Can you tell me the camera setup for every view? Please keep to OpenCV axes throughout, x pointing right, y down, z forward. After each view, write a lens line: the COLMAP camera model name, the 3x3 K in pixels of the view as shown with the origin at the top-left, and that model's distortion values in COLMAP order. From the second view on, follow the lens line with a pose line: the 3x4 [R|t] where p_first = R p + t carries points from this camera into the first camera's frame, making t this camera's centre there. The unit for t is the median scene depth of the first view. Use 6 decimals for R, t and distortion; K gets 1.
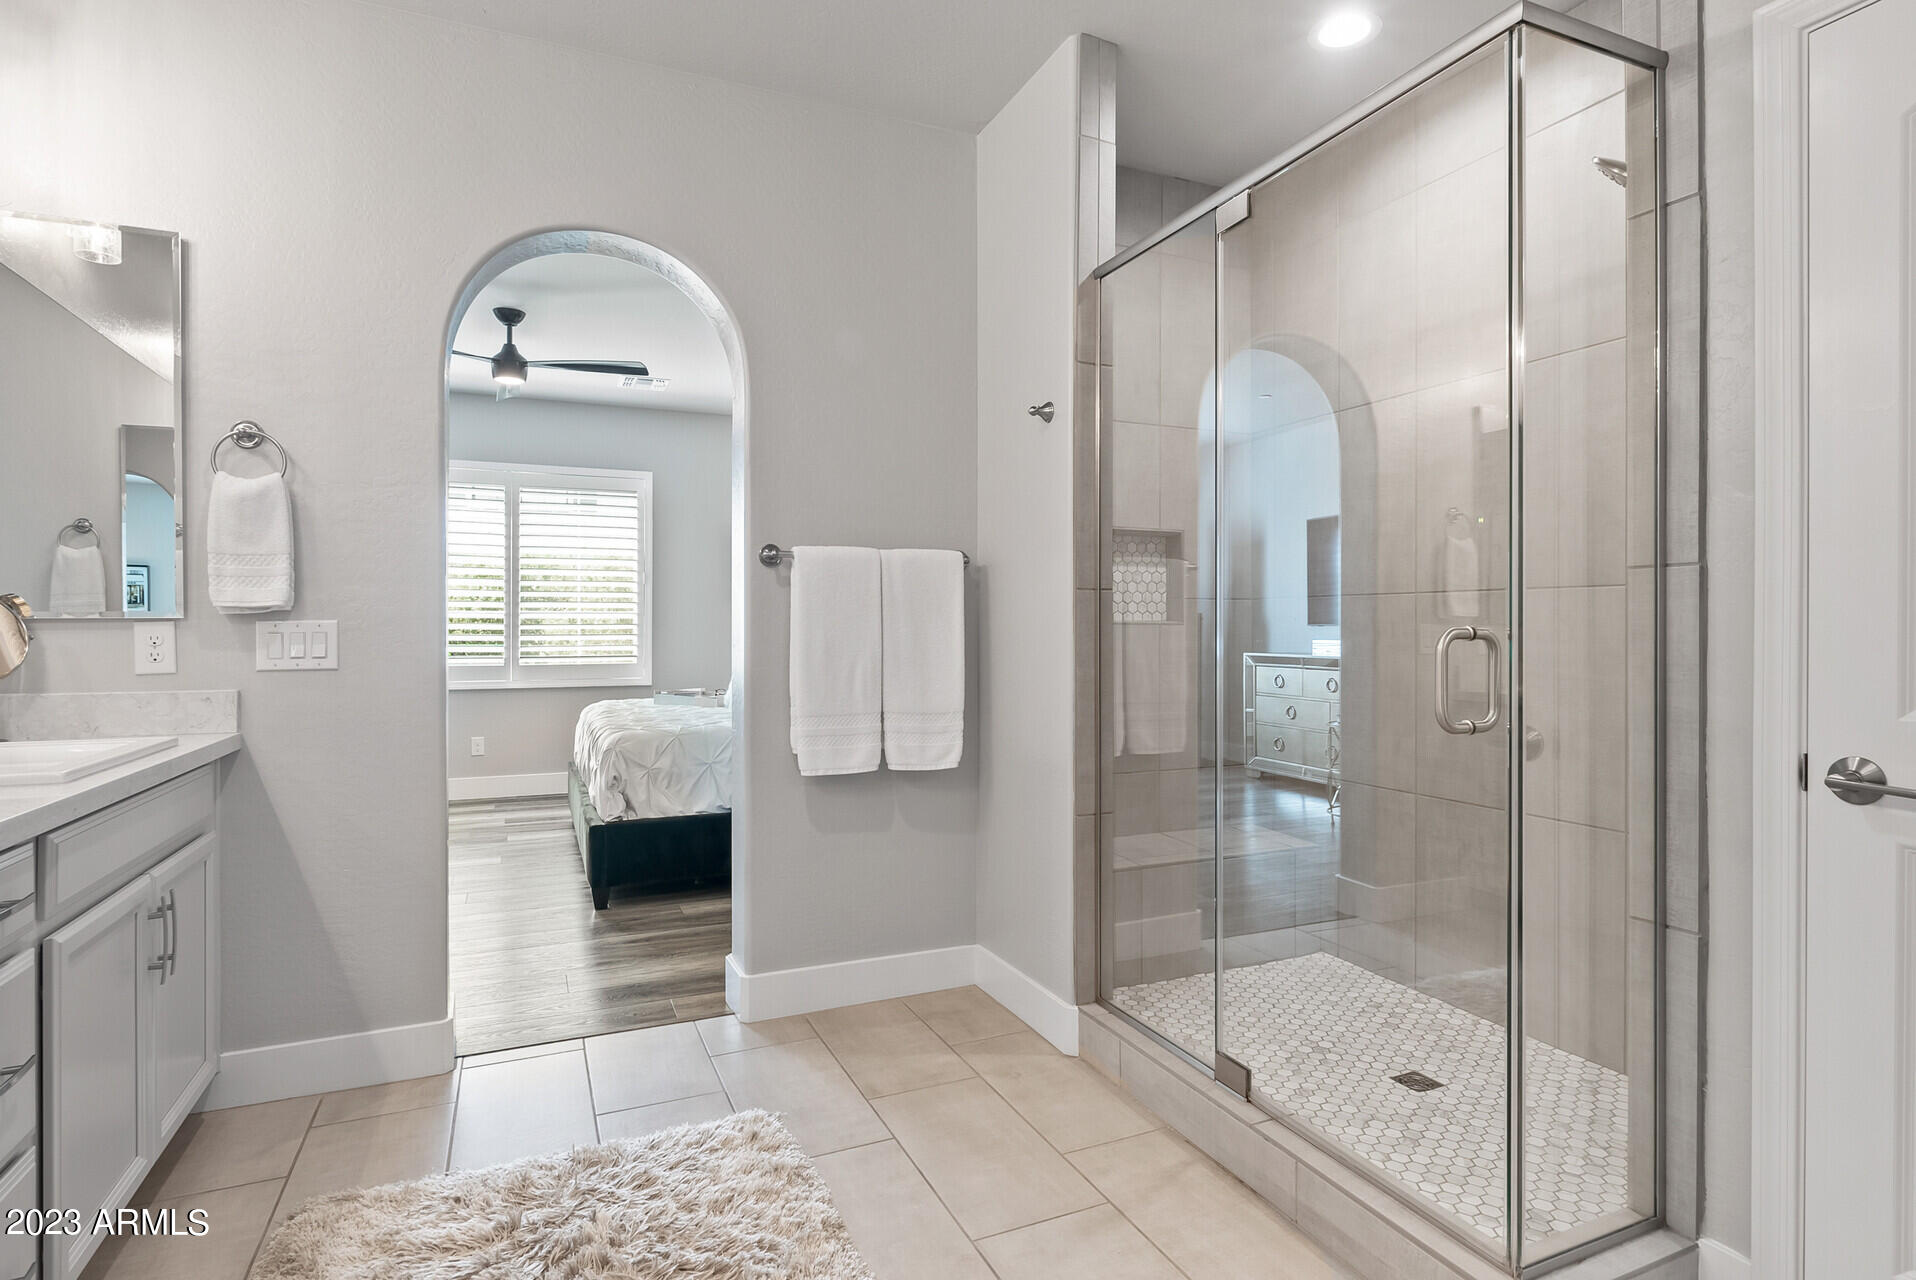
lens RADIAL K [[973.0, 0, 961.4], [0, 973.0, 650.2], [0, 0, 1]] dist [-0.002324, -0.000540]
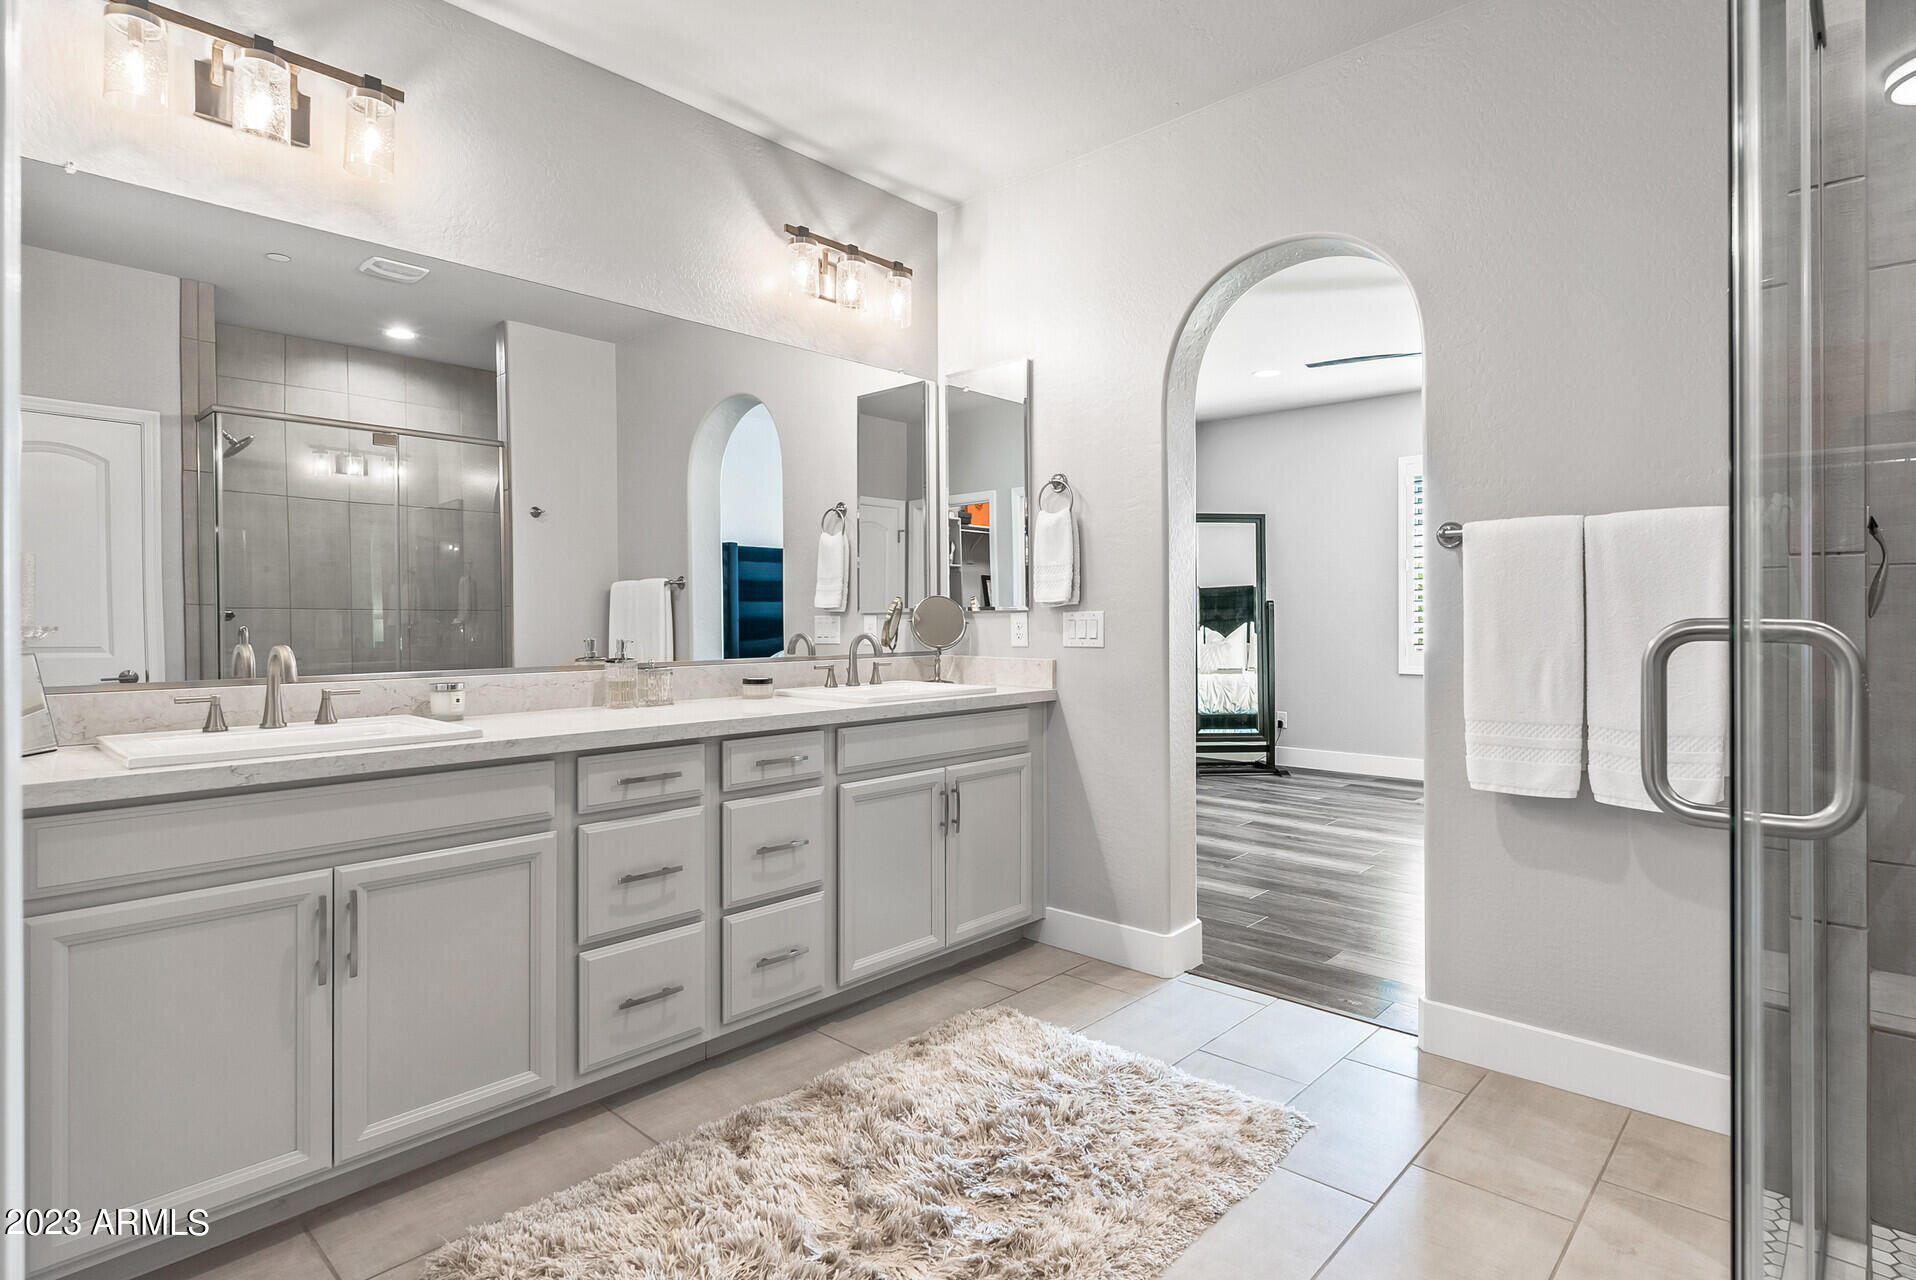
lens RADIAL K [[973.0, 0, 961.4], [0, 973.0, 650.2], [0, 0, 1]] dist [-0.002324, -0.000540]
pose [[0.403062, 0.031412, -0.914633, 0.514778], [-0.021680, 0.999458, 0.024772, -0.005825], [0.914916, 0.009845, 0.403525, 0.280804]]
